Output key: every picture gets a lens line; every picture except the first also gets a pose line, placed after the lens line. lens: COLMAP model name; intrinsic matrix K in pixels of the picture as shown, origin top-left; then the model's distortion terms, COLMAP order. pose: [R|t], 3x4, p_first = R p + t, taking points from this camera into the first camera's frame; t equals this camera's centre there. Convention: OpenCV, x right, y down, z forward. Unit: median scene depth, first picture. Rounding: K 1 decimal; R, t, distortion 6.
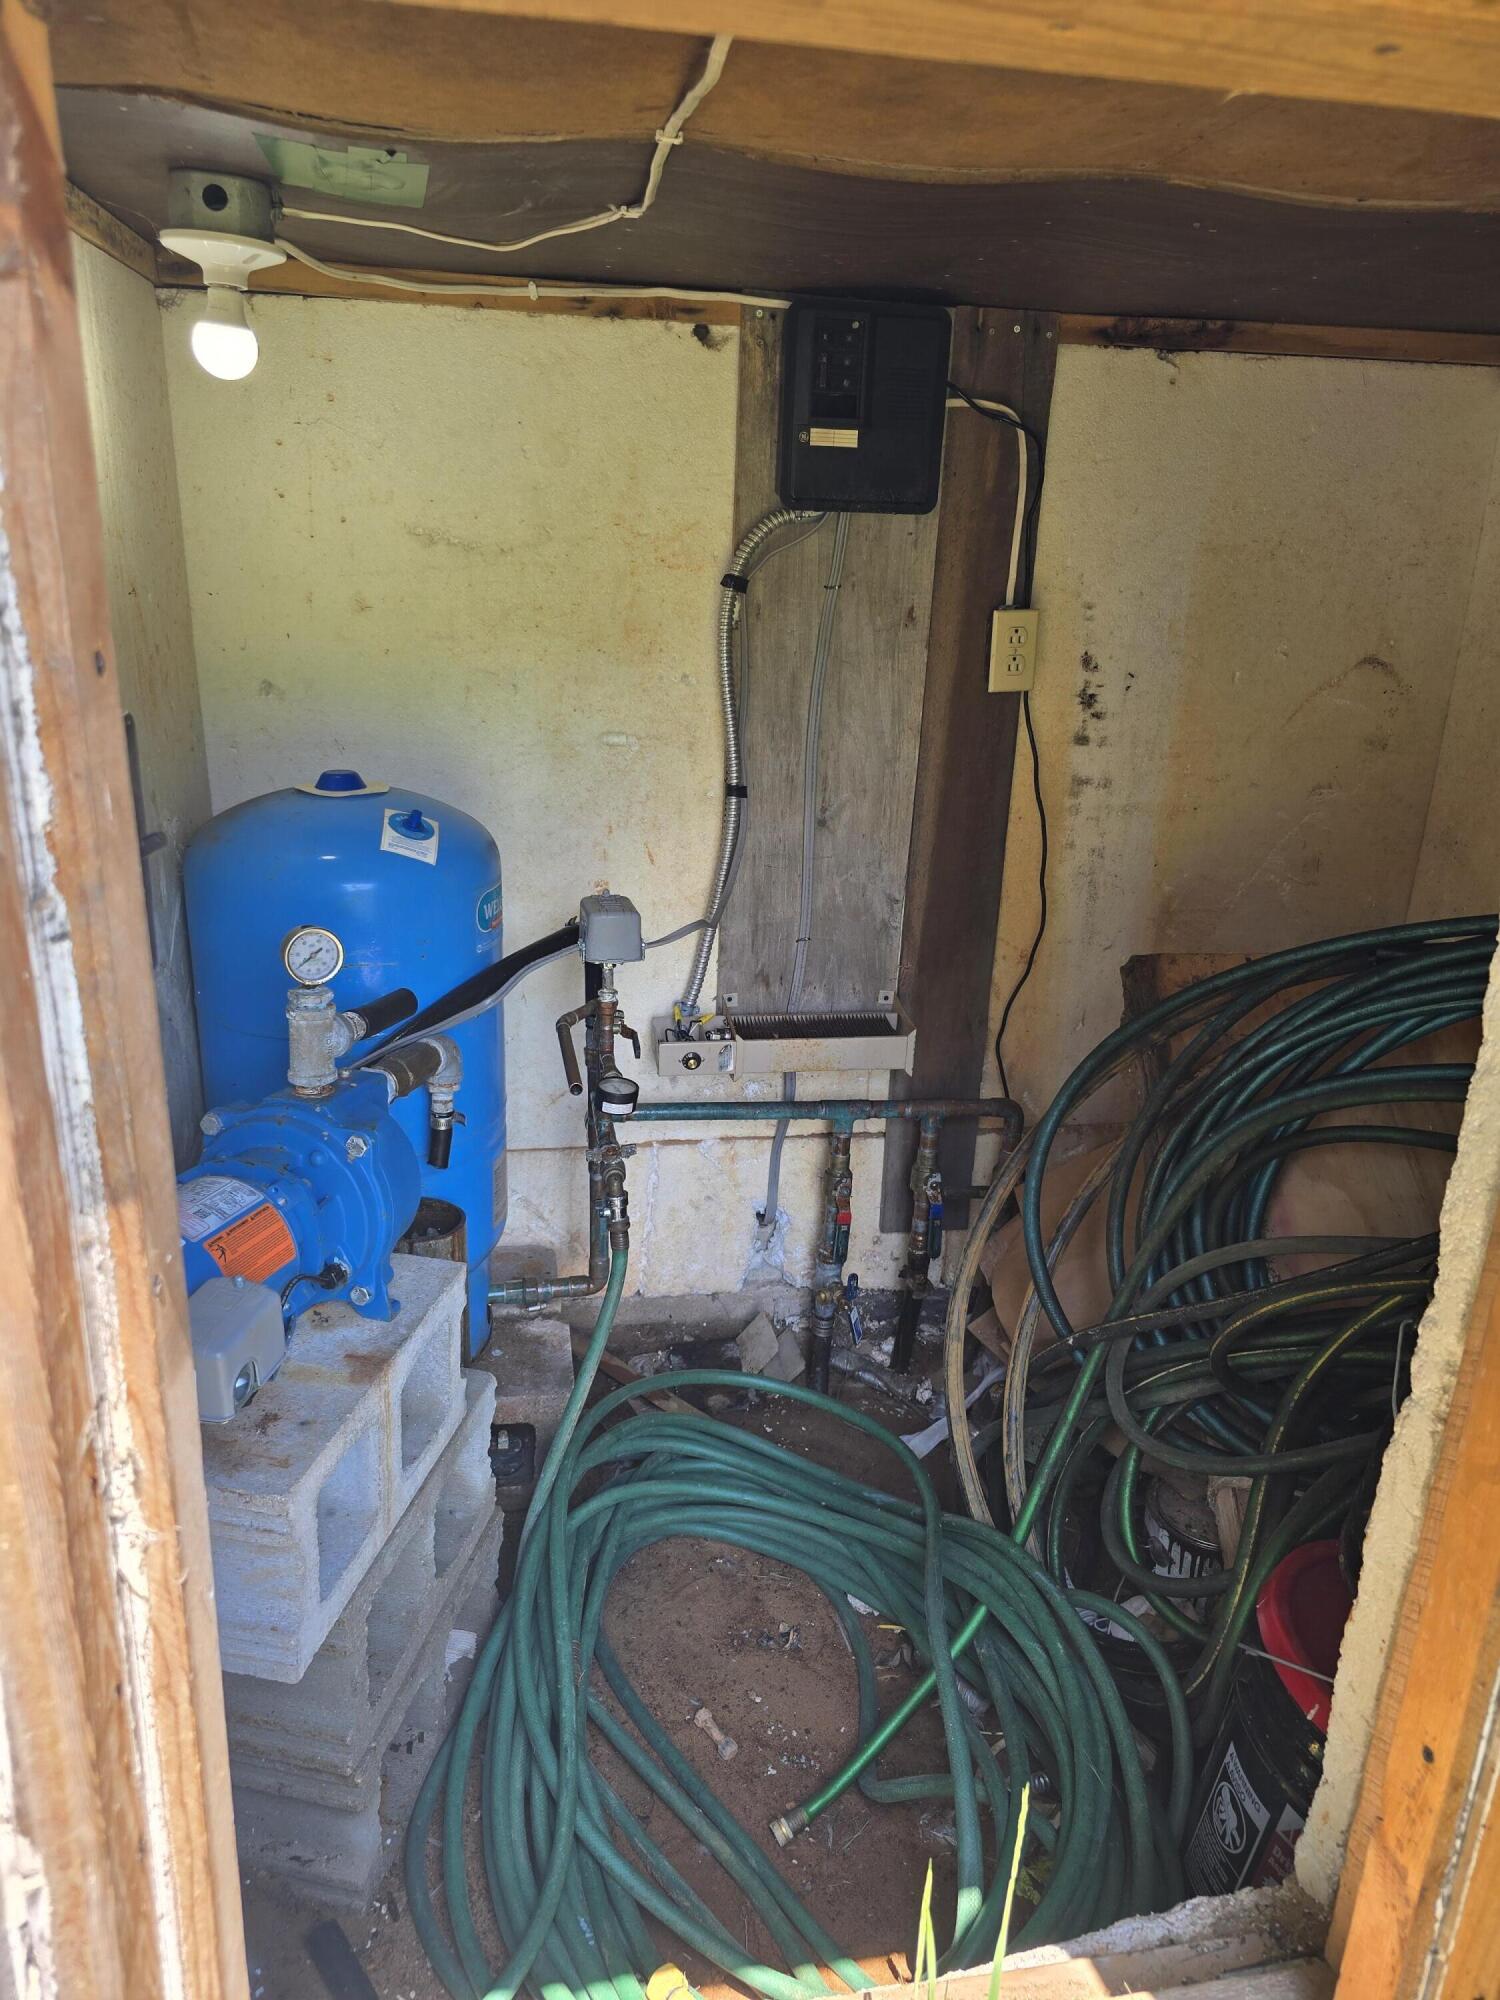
lens RADIAL K [[1342.0, 0, 750.0], [0, 1342.0, 1000.0], [0, 0, 1]] dist [0.090552, -0.138638]
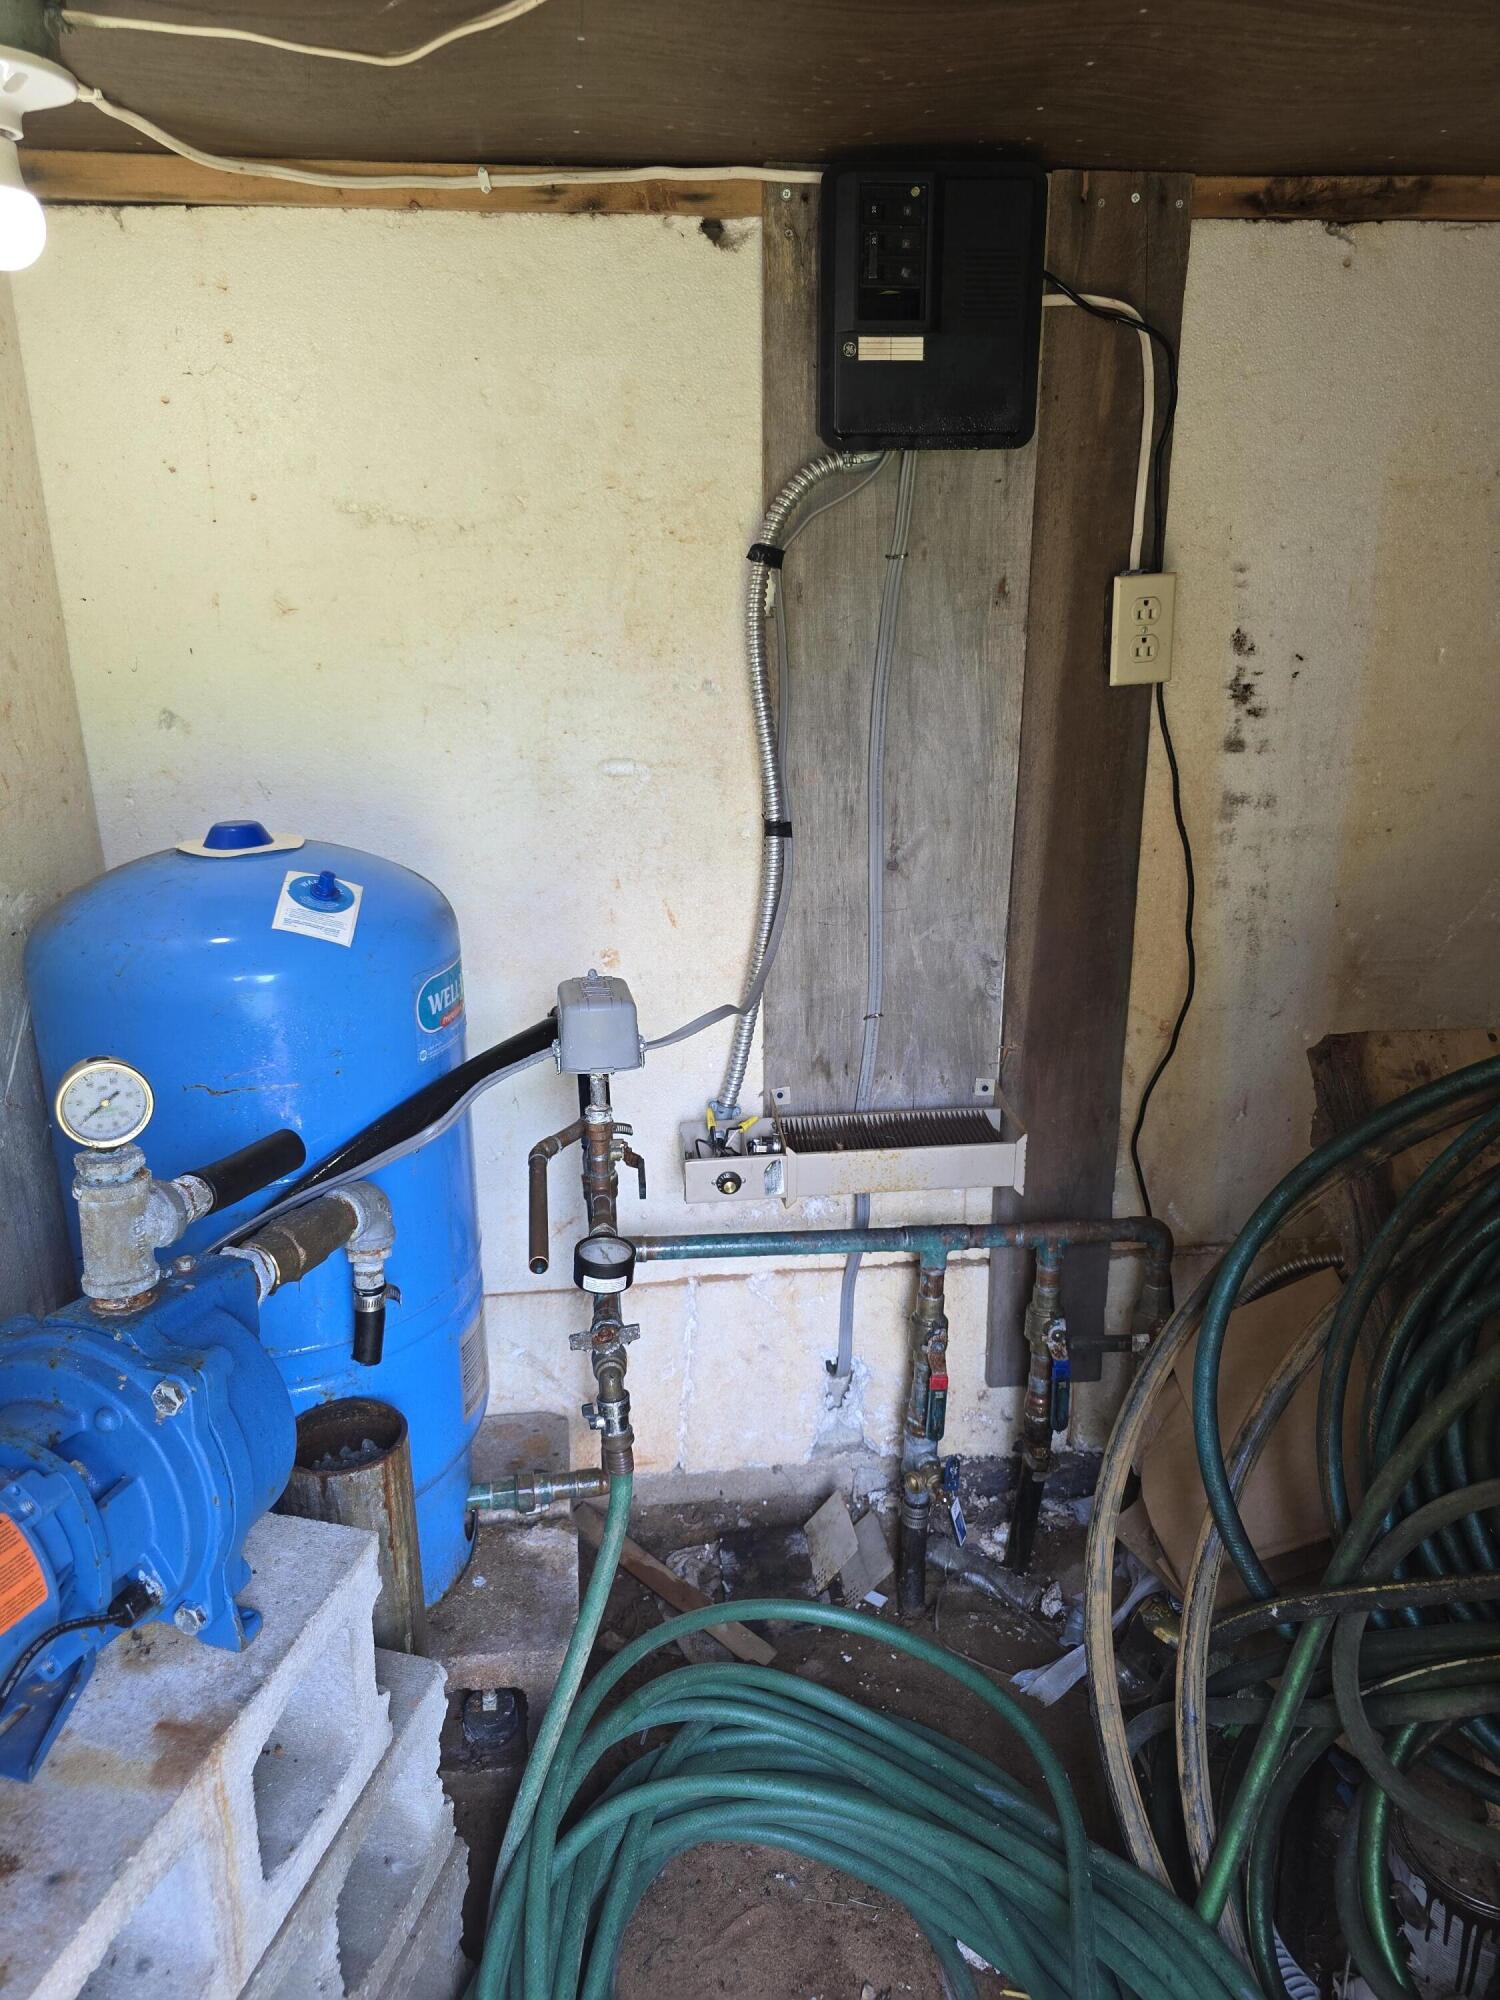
lens RADIAL K [[1348.3, 0, 745.3], [0, 1348.3, 991.8], [0, 0, 1]] dist [0.054088, -0.047723]
pose [[0.997046, -0.027068, -0.071881, 0.025005], [0.024742, 0.999147, -0.033054, -0.039629], [0.072715, 0.031178, 0.996865, 0.249218]]
